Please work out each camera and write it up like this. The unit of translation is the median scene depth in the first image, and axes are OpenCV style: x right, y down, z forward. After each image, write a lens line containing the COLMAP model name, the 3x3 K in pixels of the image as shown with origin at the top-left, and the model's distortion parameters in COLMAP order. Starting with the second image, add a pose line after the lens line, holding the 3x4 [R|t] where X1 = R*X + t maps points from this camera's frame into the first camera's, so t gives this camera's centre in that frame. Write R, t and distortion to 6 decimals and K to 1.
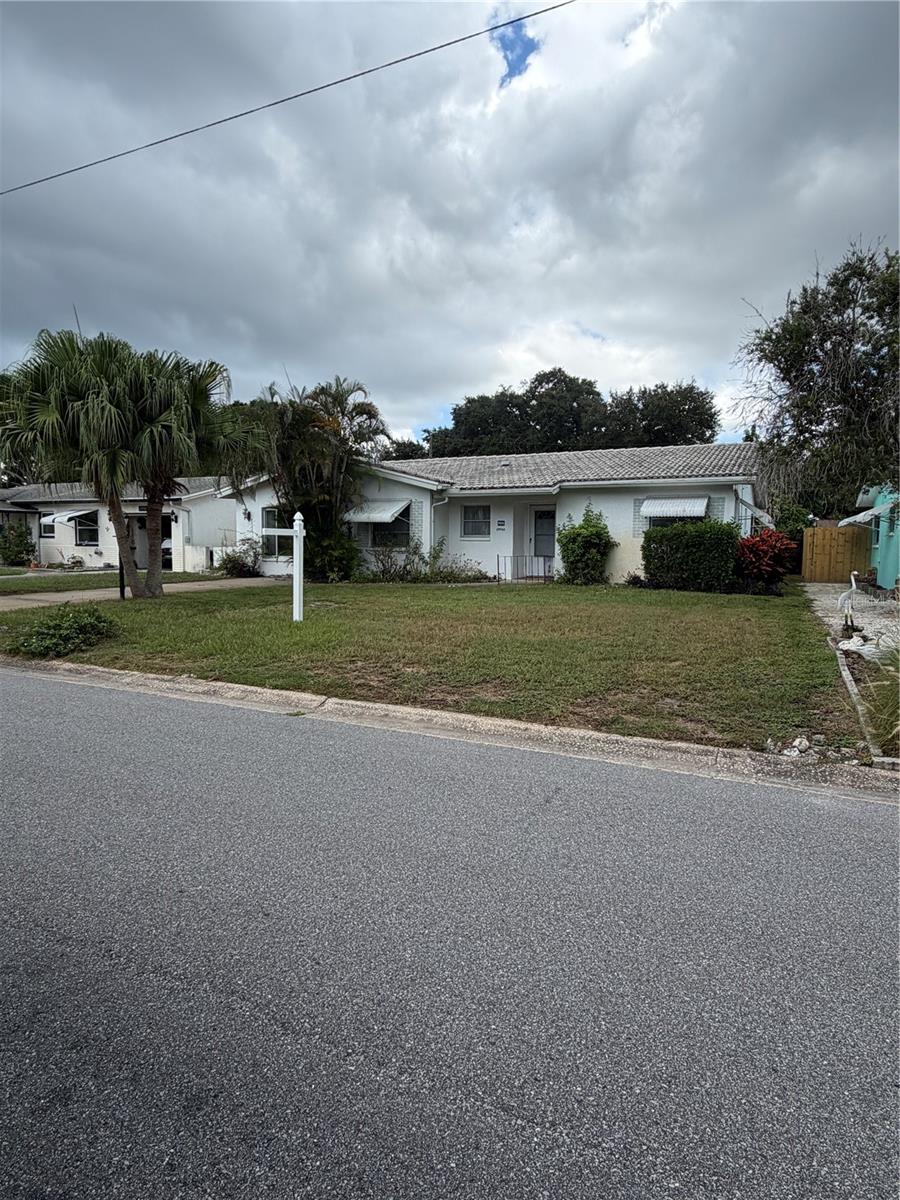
lens RADIAL K [[681.0, 0, 450.0], [0, 681.0, 600.0], [0, 0, 1]] dist [0.001853, 0.000406]
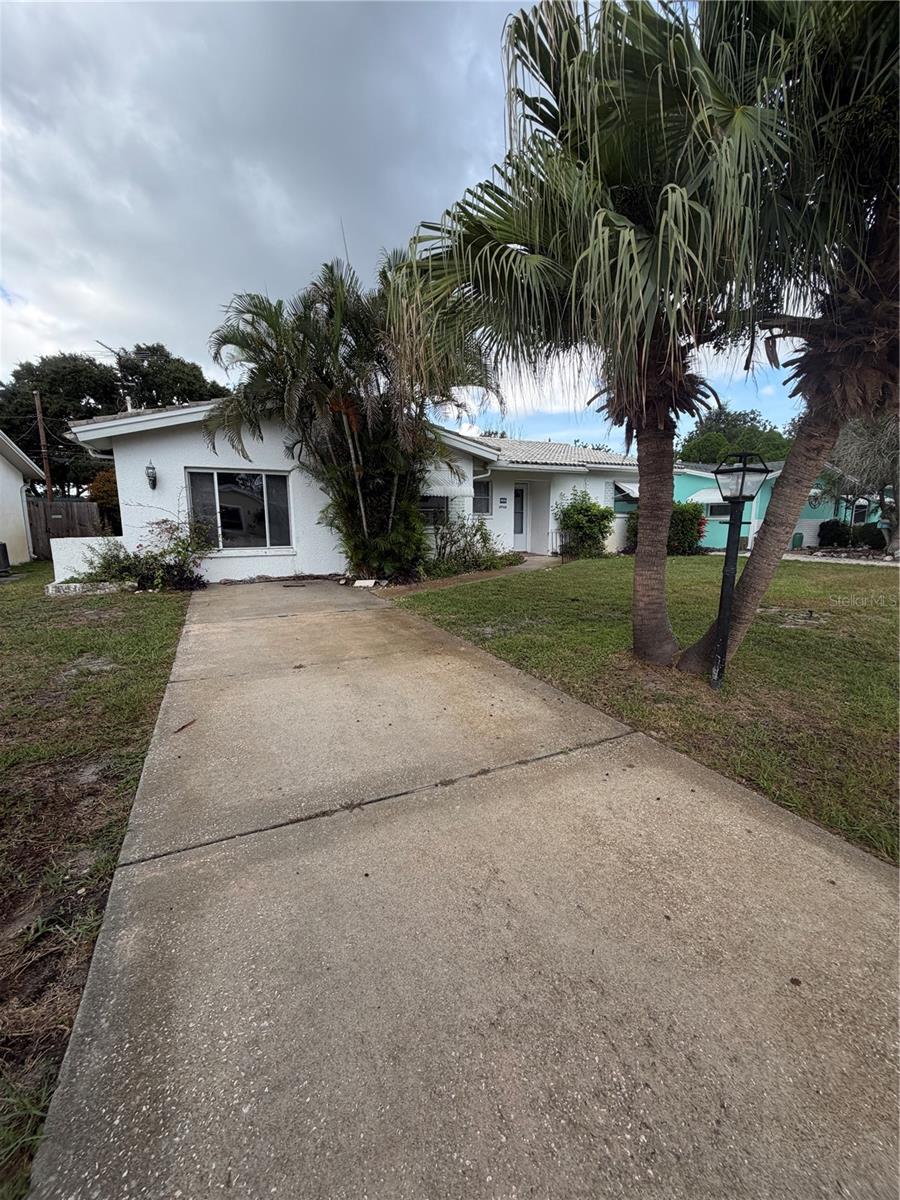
lens RADIAL K [[475.1, 0, 450.0], [0, 475.1, 600.0], [0, 0, 1]] dist [-0.013743, -0.000015]
pose [[0.598082, -0.146049, 0.788015, -0.543888], [0.078337, 0.989200, 0.123880, -0.064010], [-0.797597, -0.012360, 0.603064, 0.670615]]
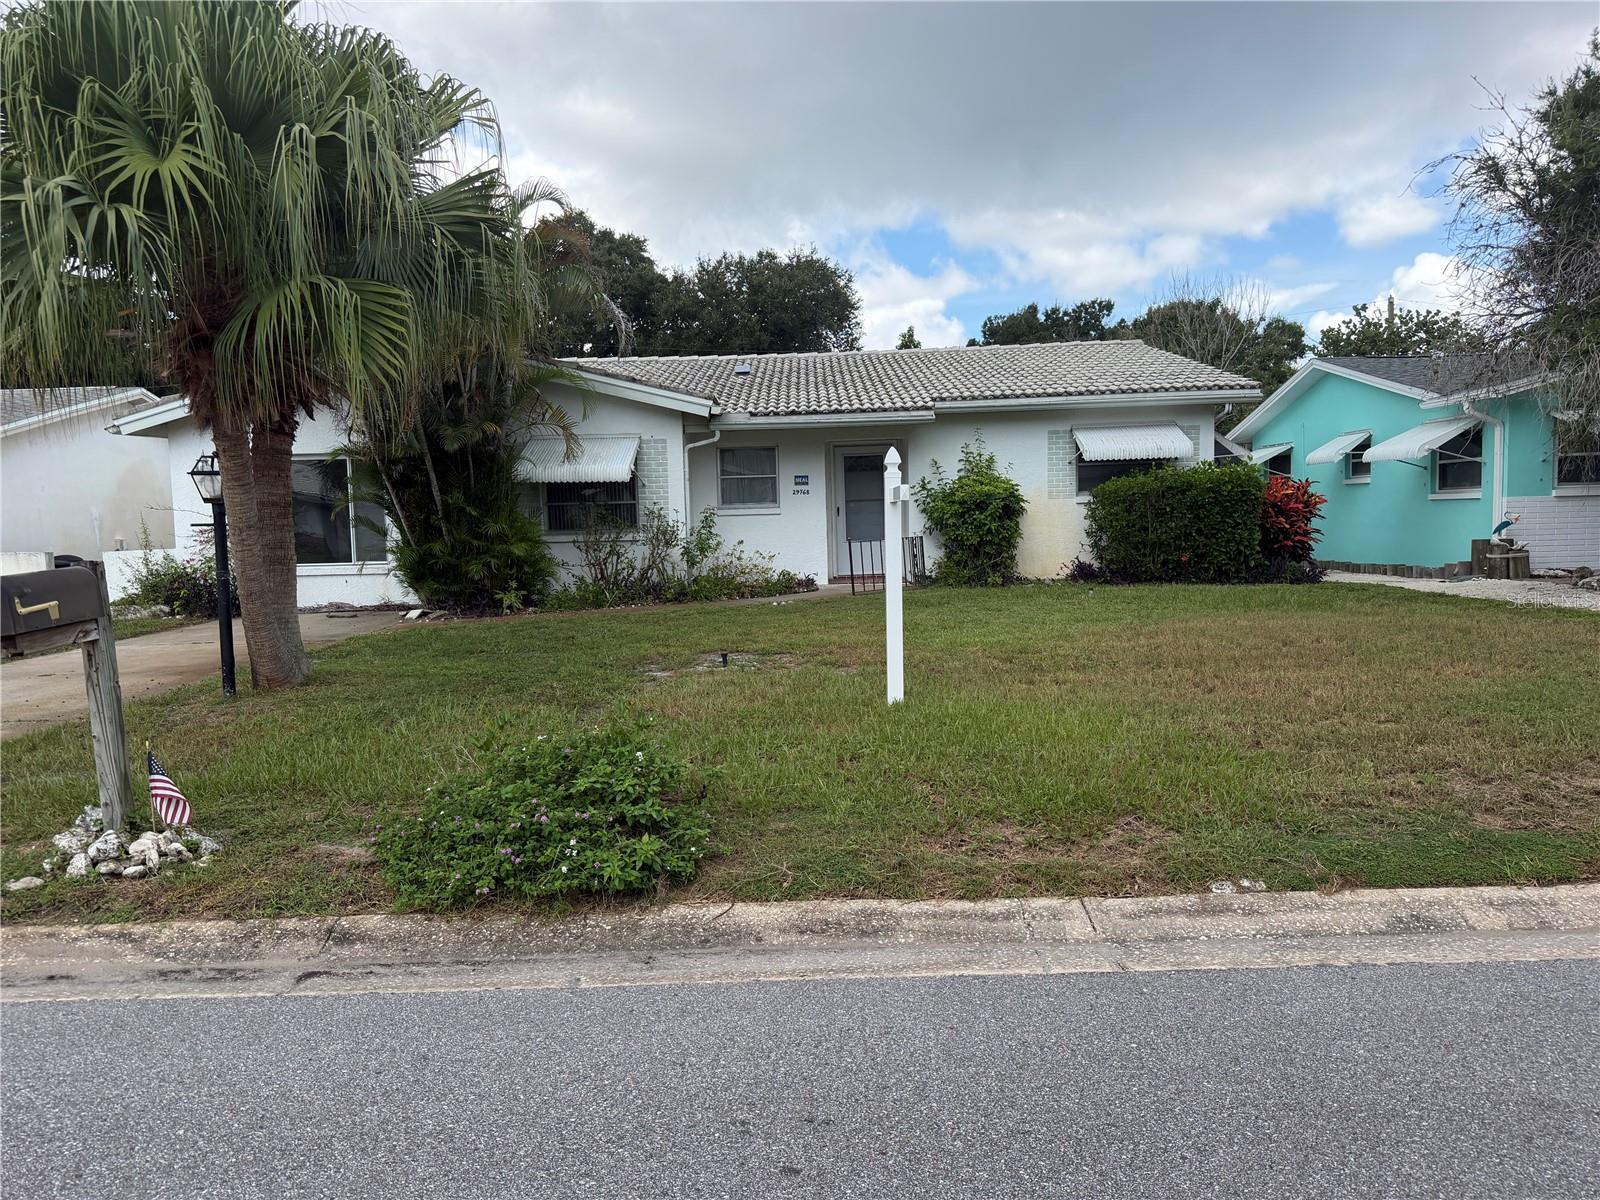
lens RADIAL K [[1136.2, 0, 800.0], [0, 1136.2, 600.0], [0, 0, 1]] dist [0.075546, -0.001575]
pose [[0.903045, -0.067446, 0.424217, -0.318601], [0.073341, 0.997304, 0.002437, -0.022060], [-0.423238, 0.028912, 0.905557, 0.206192]]
